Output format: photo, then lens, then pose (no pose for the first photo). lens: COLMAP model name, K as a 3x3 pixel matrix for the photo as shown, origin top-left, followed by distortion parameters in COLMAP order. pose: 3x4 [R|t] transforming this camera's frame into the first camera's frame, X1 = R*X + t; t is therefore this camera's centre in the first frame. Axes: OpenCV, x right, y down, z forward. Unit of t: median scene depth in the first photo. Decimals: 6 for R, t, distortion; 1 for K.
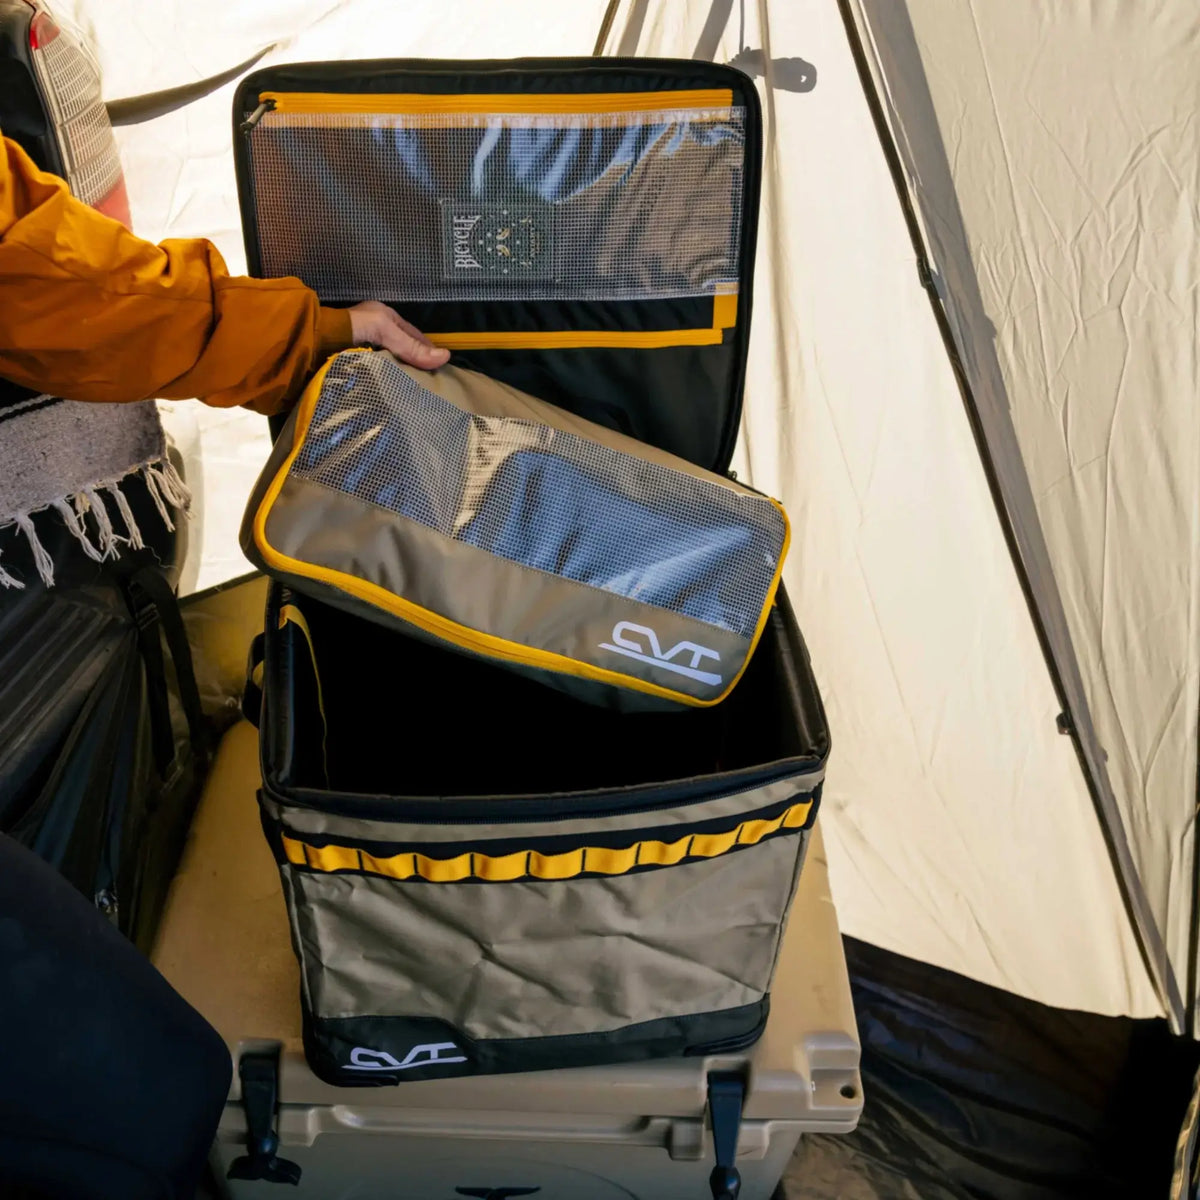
lens RADIAL K [[1351.1, 0, 602.2], [0, 1351.1, 652.1], [0, 0, 1]] dist [-0.011182, -0.004460]
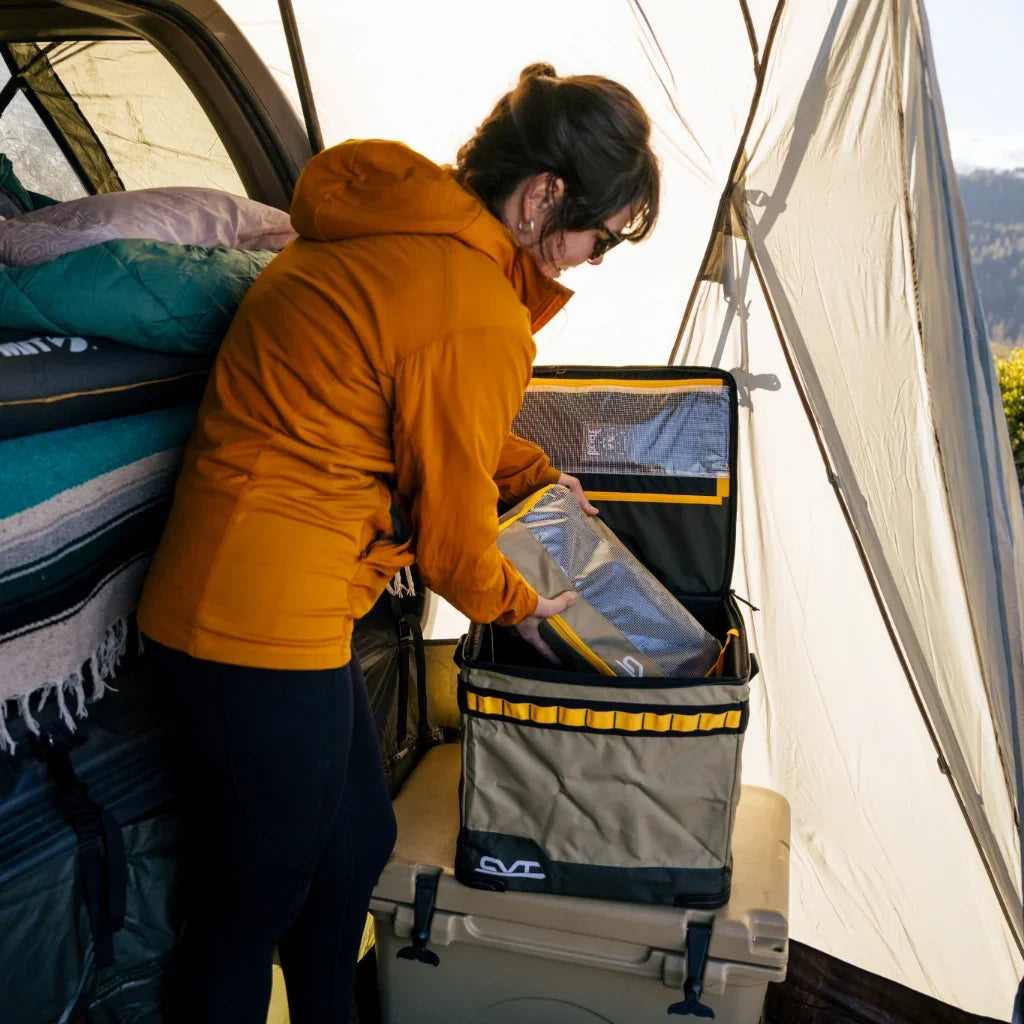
lens RADIAL K [[1296.9, 0, 476.4], [0, 1296.9, 523.9], [0, 0, 1]] dist [-0.005477, 0.020515]
pose [[0.968295, 0.054680, -0.243750, 0.205337], [-0.147914, 0.911812, -0.383041, 0.565689], [0.201309, 0.406951, 0.890991, -0.720742]]
